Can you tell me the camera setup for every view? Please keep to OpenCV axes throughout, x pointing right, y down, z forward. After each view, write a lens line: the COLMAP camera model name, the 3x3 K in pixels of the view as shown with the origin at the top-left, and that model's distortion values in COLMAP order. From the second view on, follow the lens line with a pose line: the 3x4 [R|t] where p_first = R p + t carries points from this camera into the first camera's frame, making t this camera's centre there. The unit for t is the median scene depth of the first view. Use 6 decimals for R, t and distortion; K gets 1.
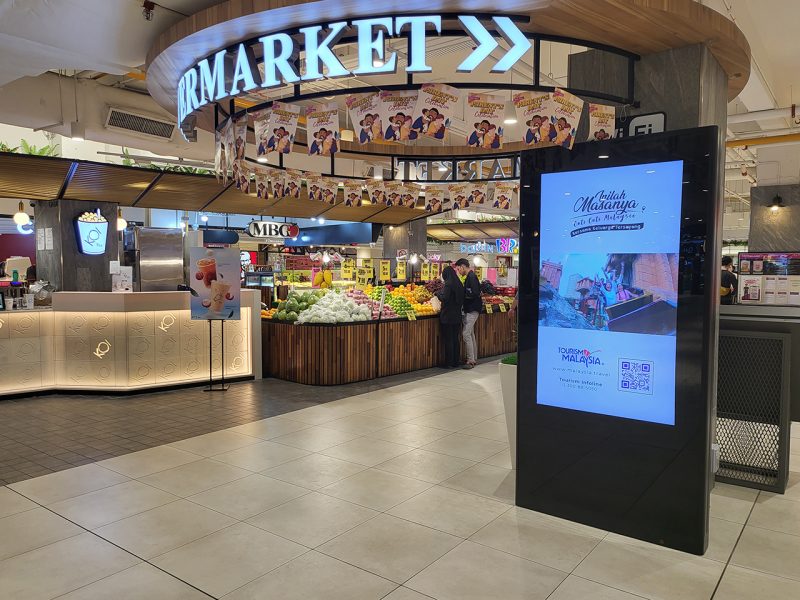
lens RADIAL K [[610.5, 0, 400.0], [0, 610.5, 300.0], [0, 0, 1]] dist [0.069381, -0.085466]
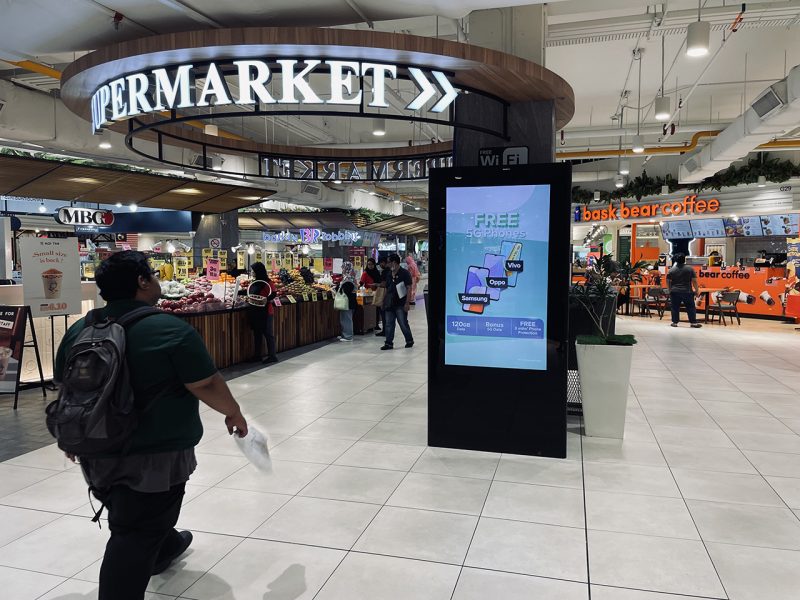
lens RADIAL K [[635.2, 0, 399.9], [0, 635.2, 297.3], [0, 0, 1]] dist [0.078838, -0.110228]
pose [[0.924800, -0.027929, 0.379426, -0.381198], [0.022903, 0.999580, 0.017755, 0.000627], [-0.379763, -0.007730, 0.925052, -0.210219]]
